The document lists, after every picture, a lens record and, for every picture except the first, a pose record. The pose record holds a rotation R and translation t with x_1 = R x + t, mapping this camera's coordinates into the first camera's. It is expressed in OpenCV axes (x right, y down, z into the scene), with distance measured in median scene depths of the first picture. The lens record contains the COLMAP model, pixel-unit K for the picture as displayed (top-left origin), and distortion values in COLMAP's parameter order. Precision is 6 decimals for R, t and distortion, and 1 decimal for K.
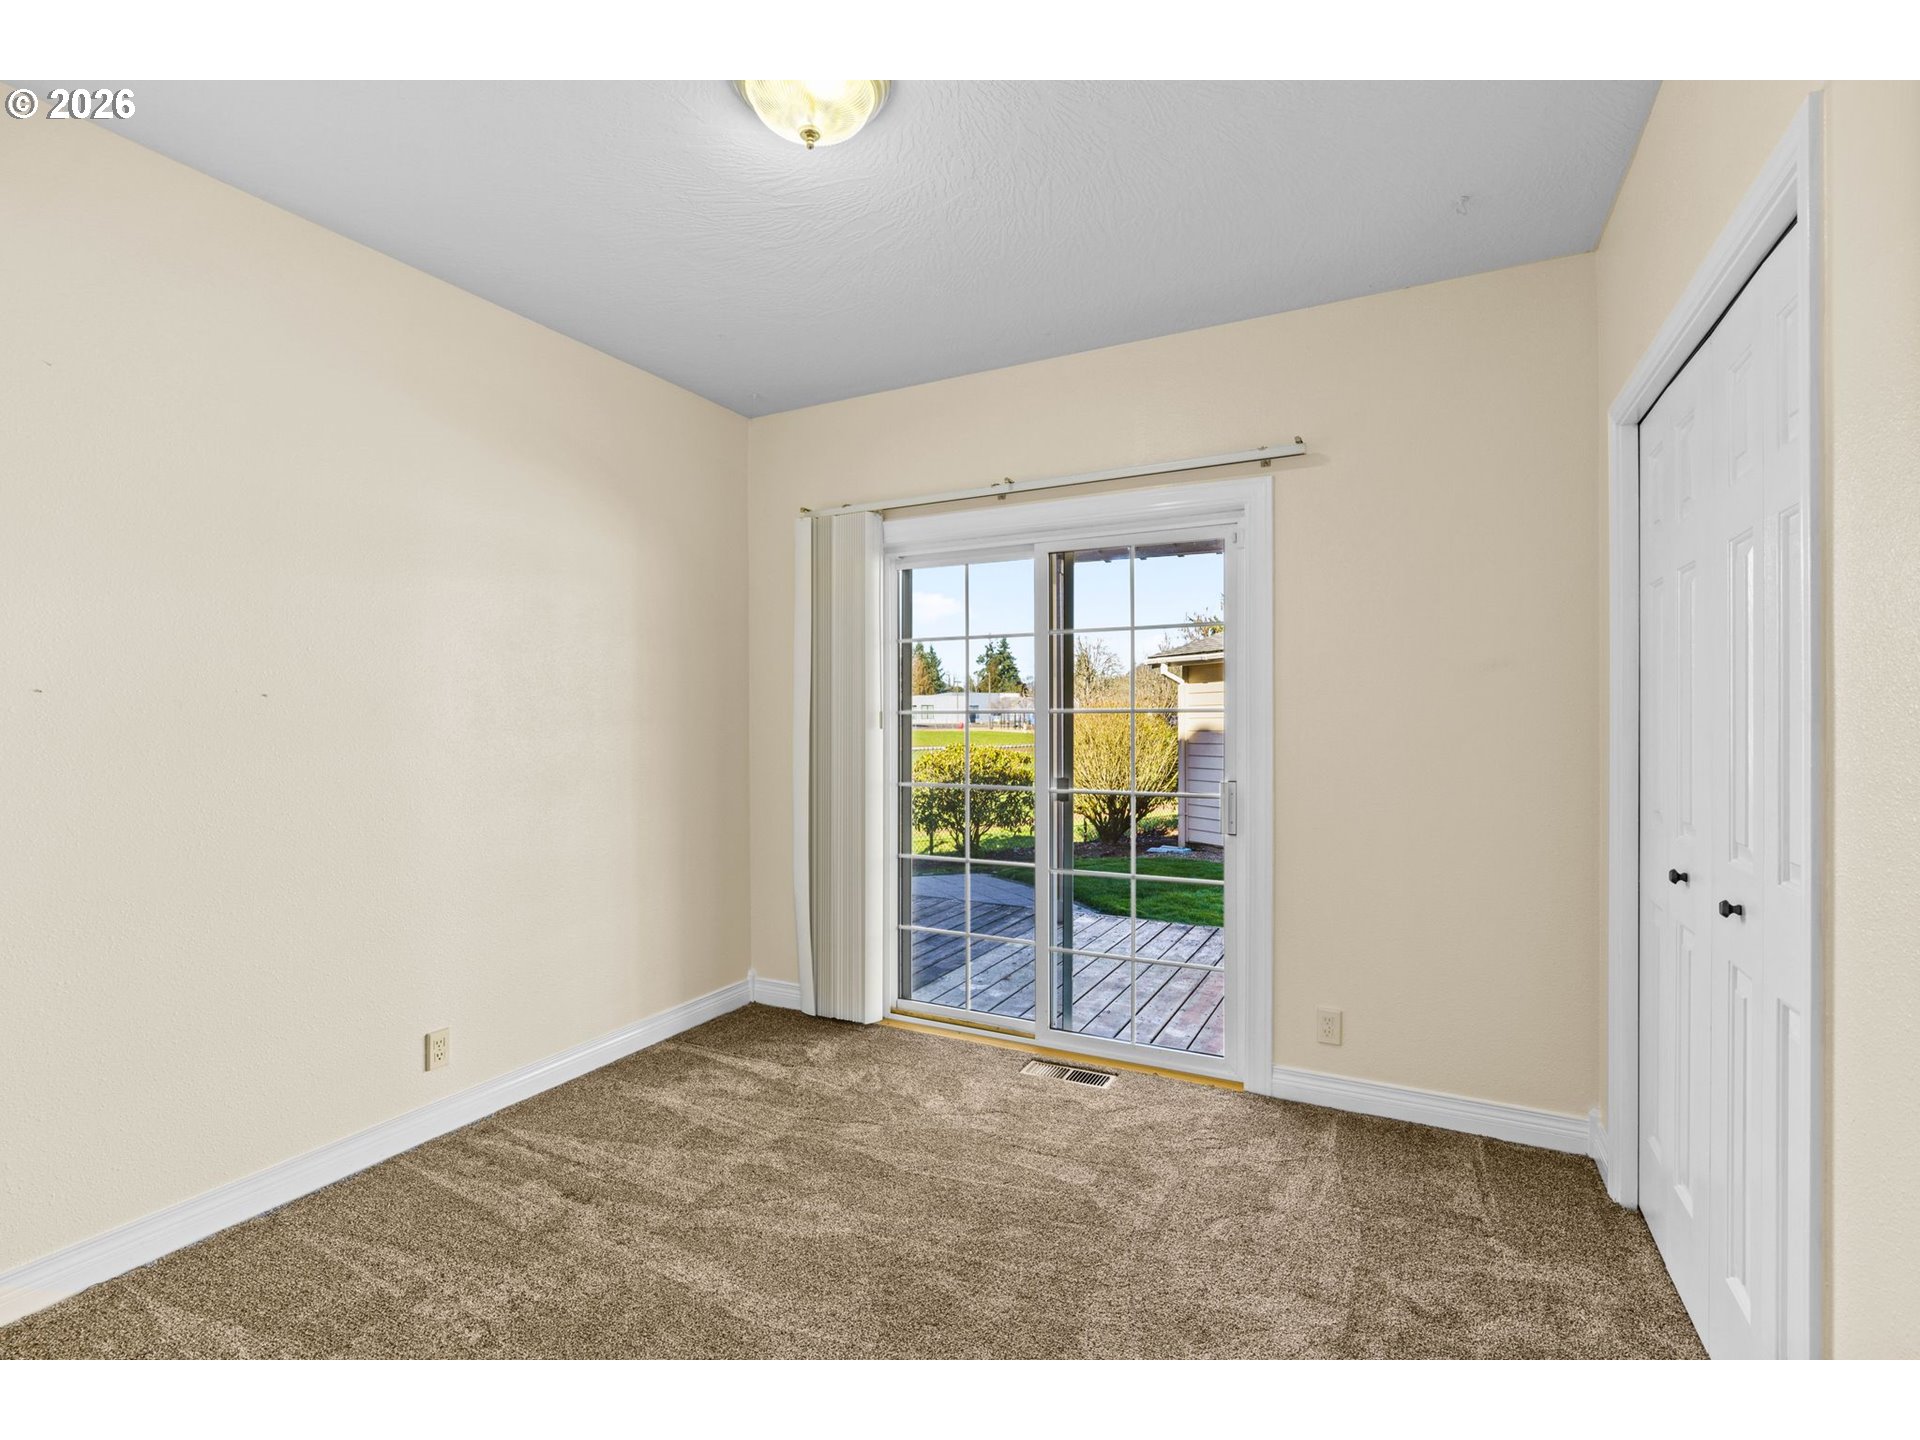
lens RADIAL K [[875.8, 0, 960.0], [0, 875.8, 720.0], [0, 0, 1]] dist [-0.016687, -0.000006]
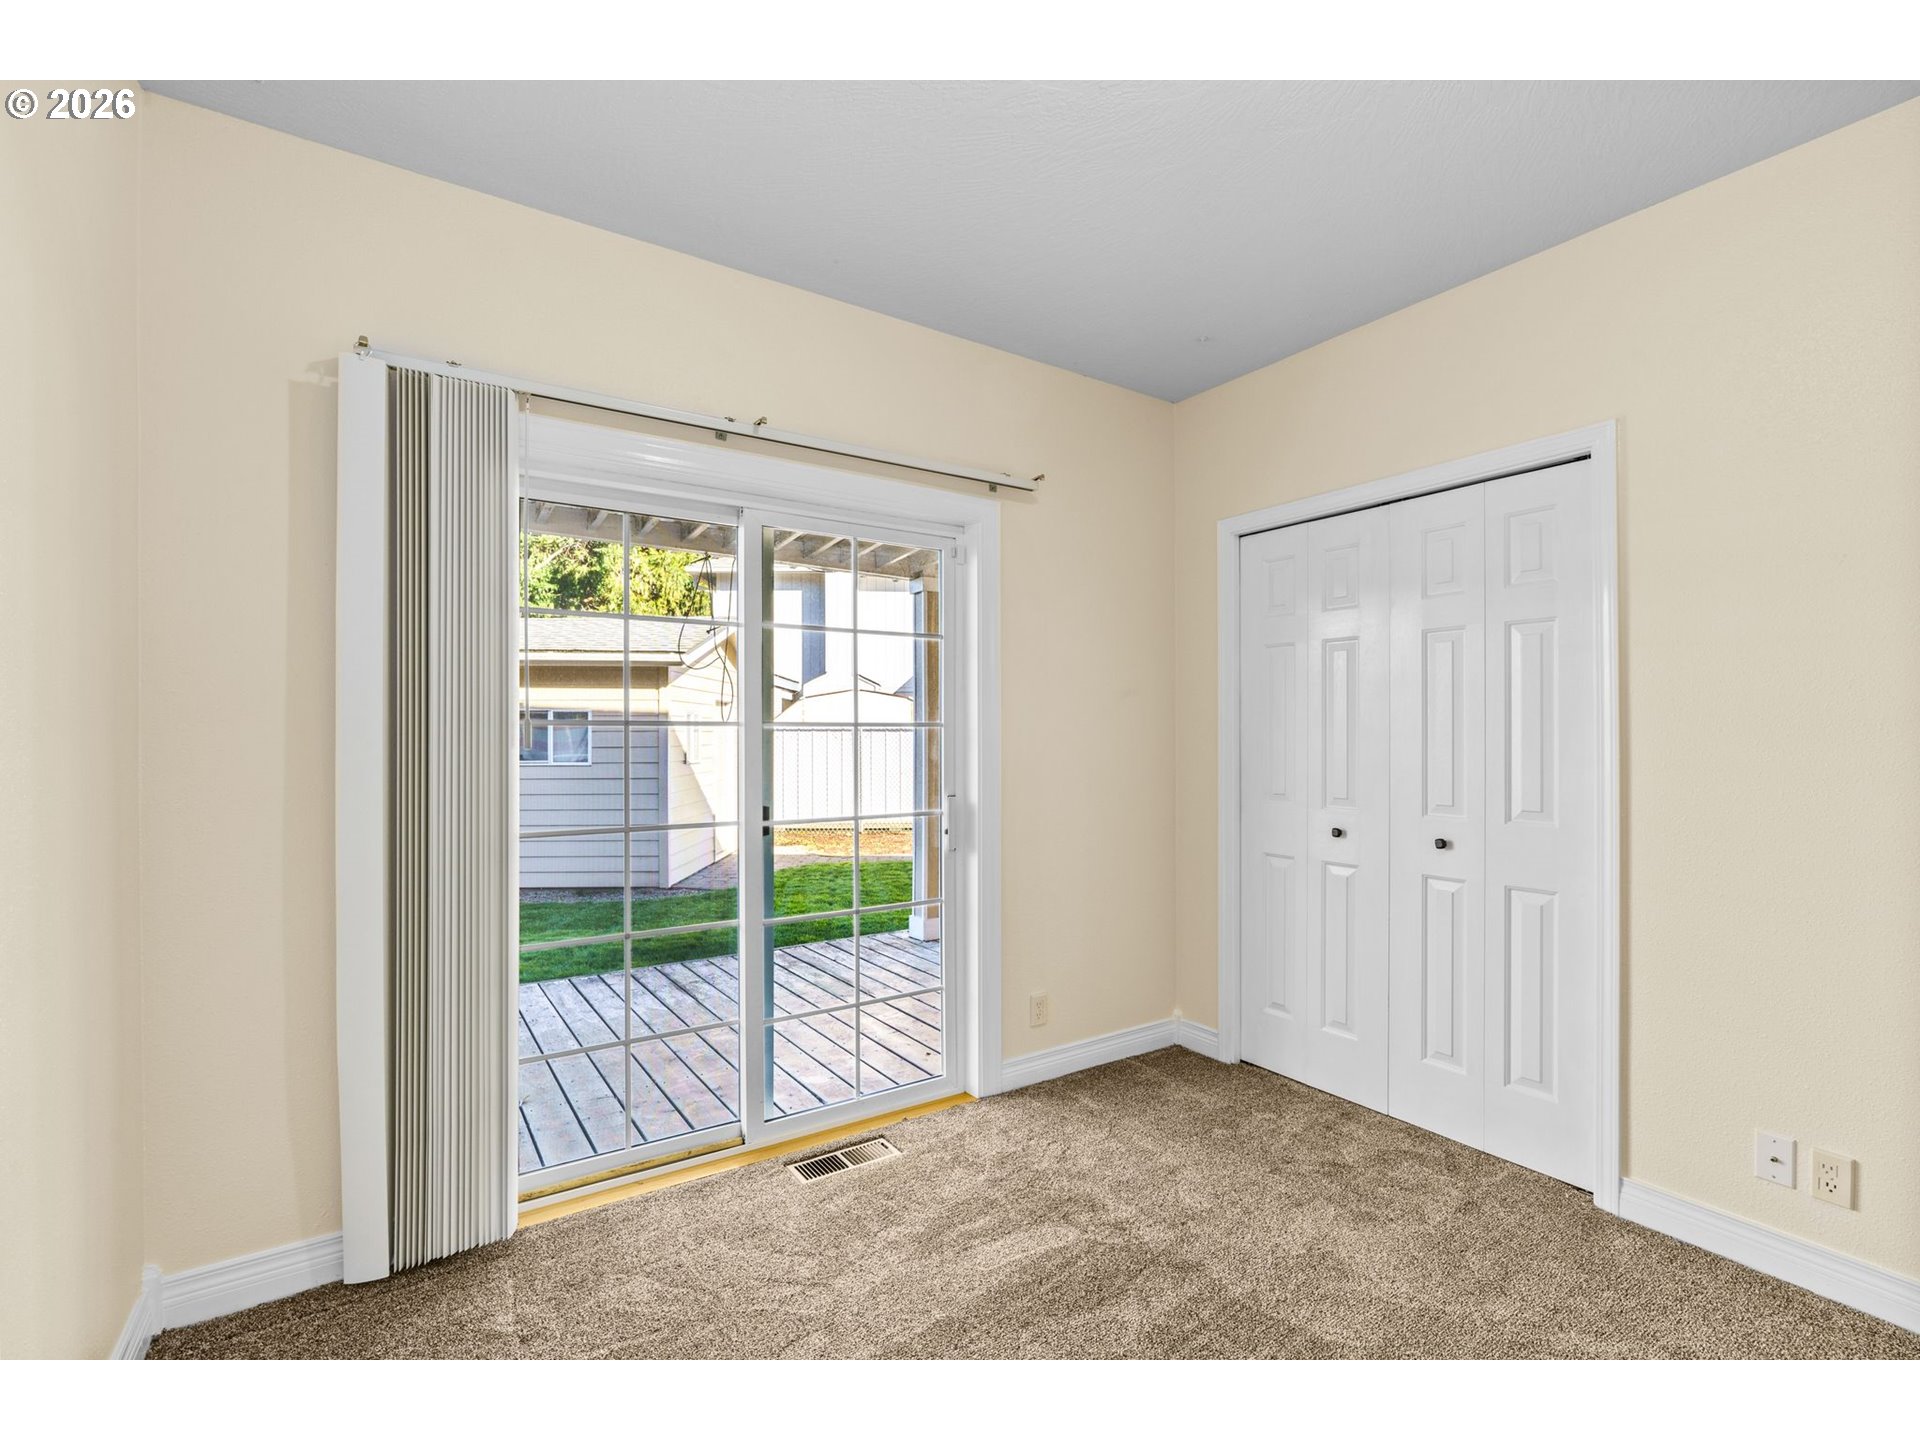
lens RADIAL K [[875.8, 0, 960.0], [0, 875.8, 720.0], [0, 0, 1]] dist [-0.016687, -0.000006]
pose [[0.479089, 0.012533, 0.877677, -0.591528], [0.001417, 0.999886, -0.015051, 0.000406], [-0.877765, 0.008455, 0.479017, 0.538141]]
